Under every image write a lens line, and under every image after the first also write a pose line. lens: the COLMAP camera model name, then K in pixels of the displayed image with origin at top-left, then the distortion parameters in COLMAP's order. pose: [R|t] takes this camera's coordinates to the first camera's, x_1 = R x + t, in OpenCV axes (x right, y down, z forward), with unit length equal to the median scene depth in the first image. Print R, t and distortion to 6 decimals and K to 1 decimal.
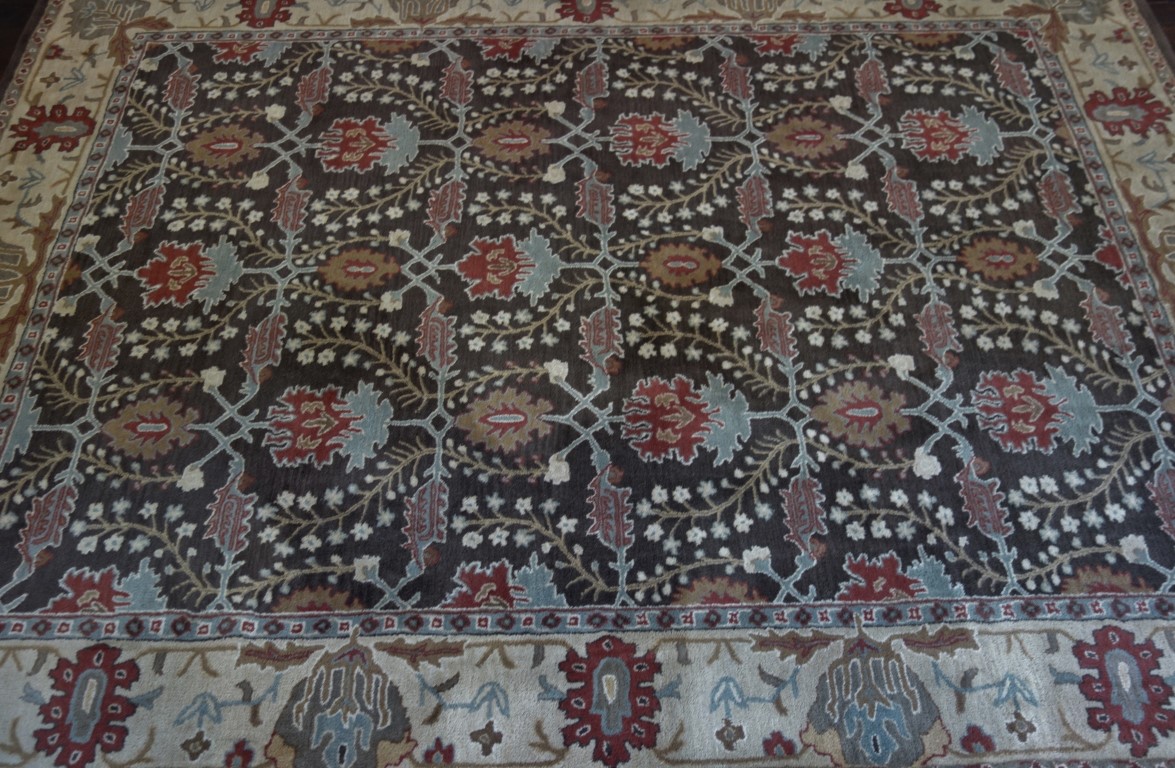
lens RADIAL K [[947.0, 0, 585.4], [0, 947.0, 385.8], [0, 0, 1]] dist [0.010285, -0.007126]
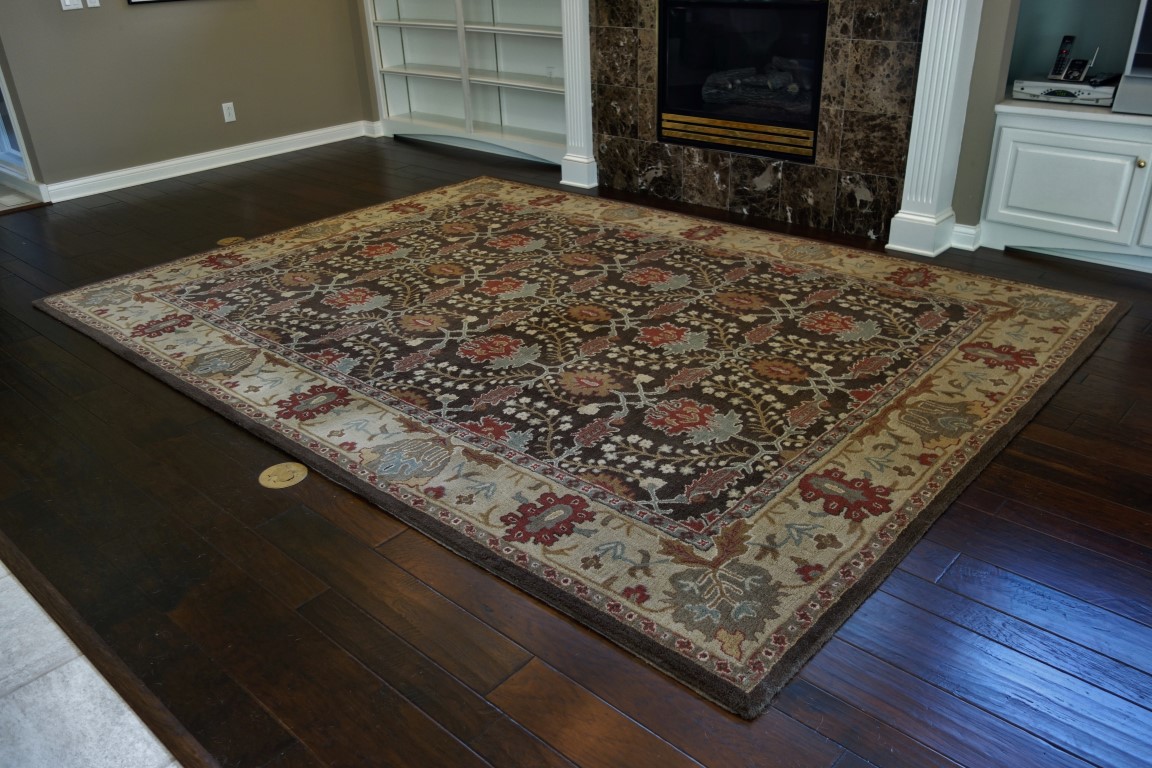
lens RADIAL K [[913.5, 0, 575.3], [0, 913.5, 382.4], [0, 0, 1]] dist [0.008851, -0.004180]
pose [[0.734097, 0.282371, -0.617550, 1.059077], [-0.558094, 0.768961, -0.311818, 0.438135], [0.386823, 0.573556, 0.722081, 0.023457]]
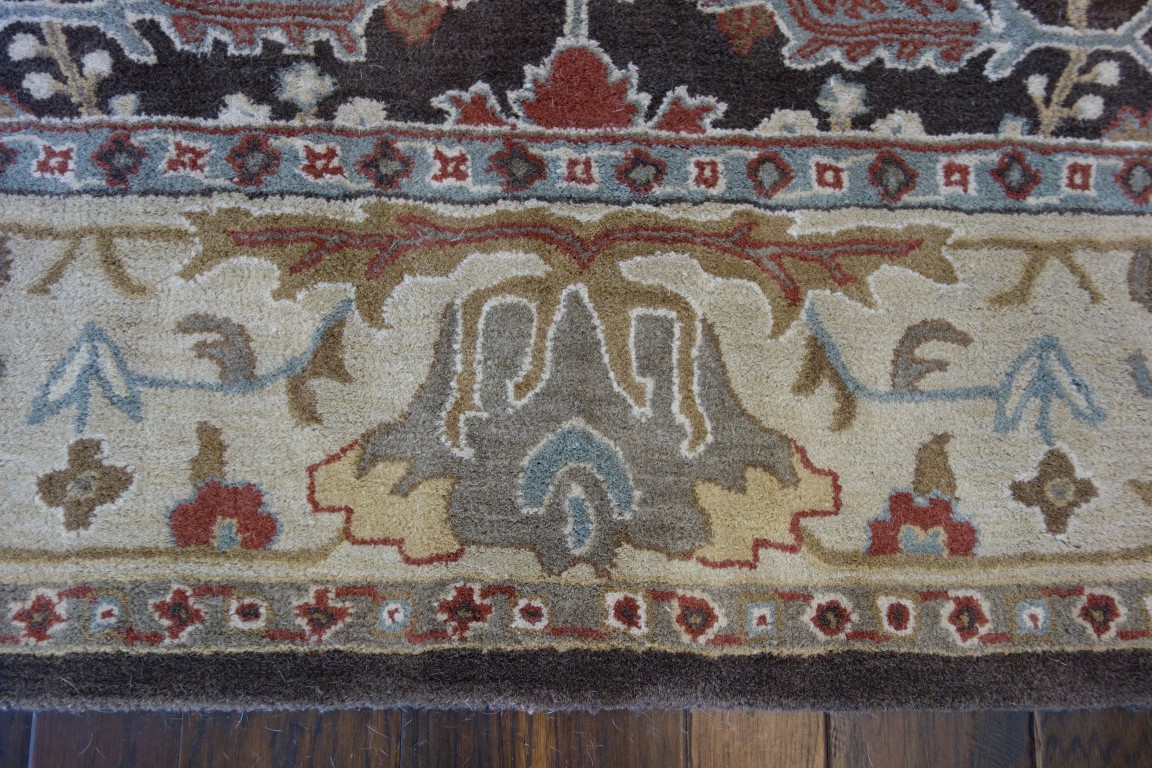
lens RADIAL K [[913.5, 0, 552.0], [0, 913.5, 338.4], [0, 0, 1]] dist [0.008851, -0.004180]
pose [[-0.016972, 0.989078, -0.146410, 0.709067], [-0.871125, 0.057247, 0.487712, -0.275403], [0.490767, 0.135818, 0.860640, 0.820844]]
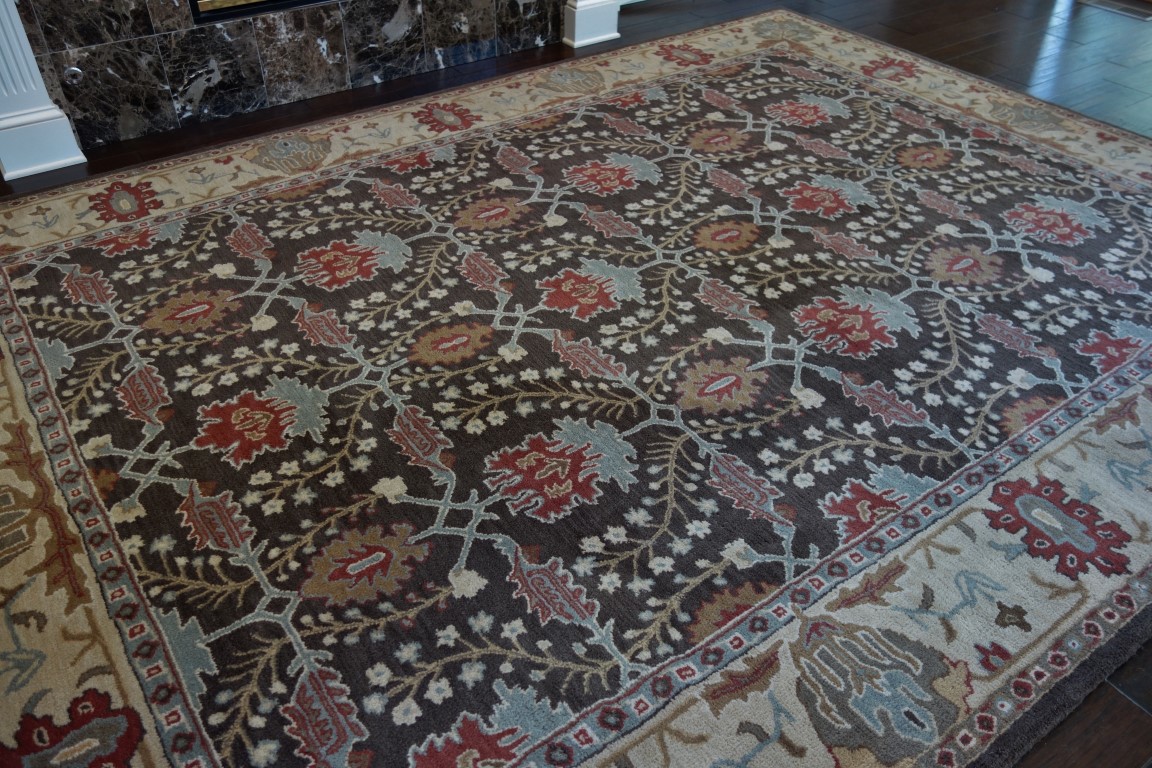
lens RADIAL K [[913.5, 0, 576.9], [0, 913.5, 384.9], [0, 0, 1]] dist [0.008851, -0.004180]
pose [[0.820827, -0.353043, 0.449004, -0.563107], [0.477977, 0.854929, -0.201579, 0.139385], [-0.312700, 0.380075, 0.870495, 0.269185]]
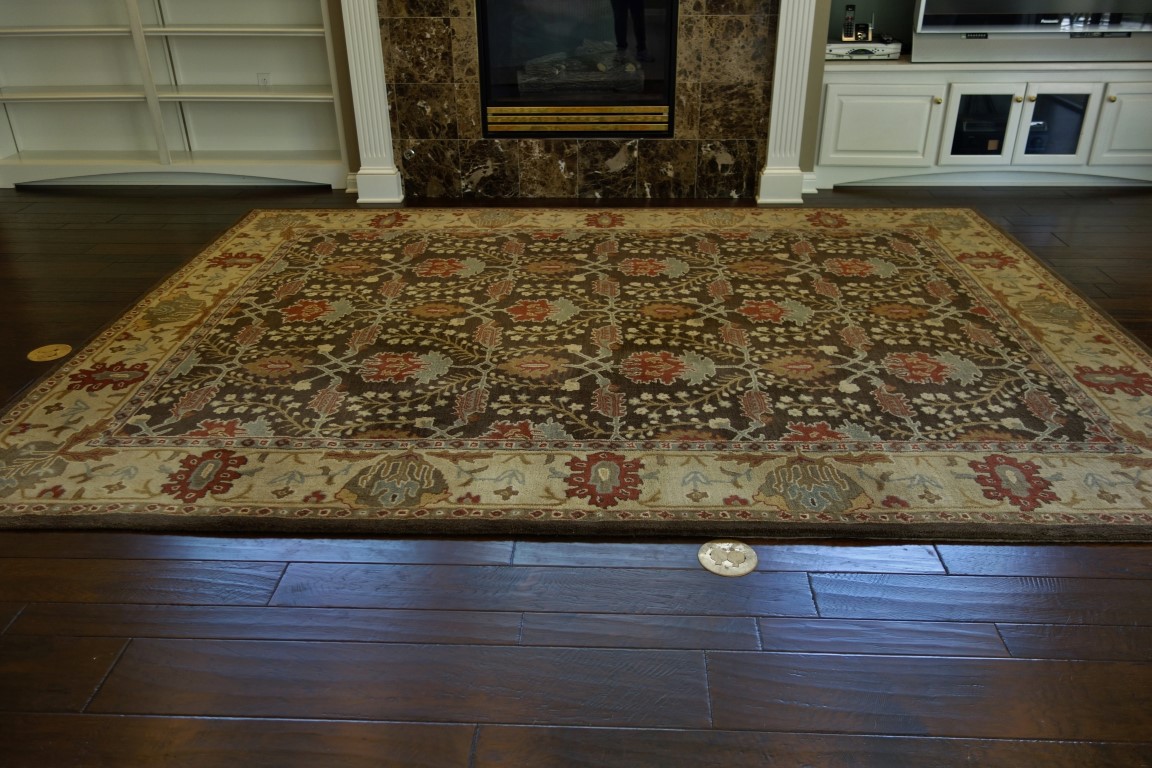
lens RADIAL K [[913.5, 0, 576.1], [0, 913.5, 381.6], [0, 0, 1]] dist [0.008851, -0.004180]
pose [[0.998687, 0.014800, -0.049046, 0.038463], [-0.037848, 0.858353, -0.511662, 0.691368], [0.034527, 0.512847, 0.857786, -0.106750]]
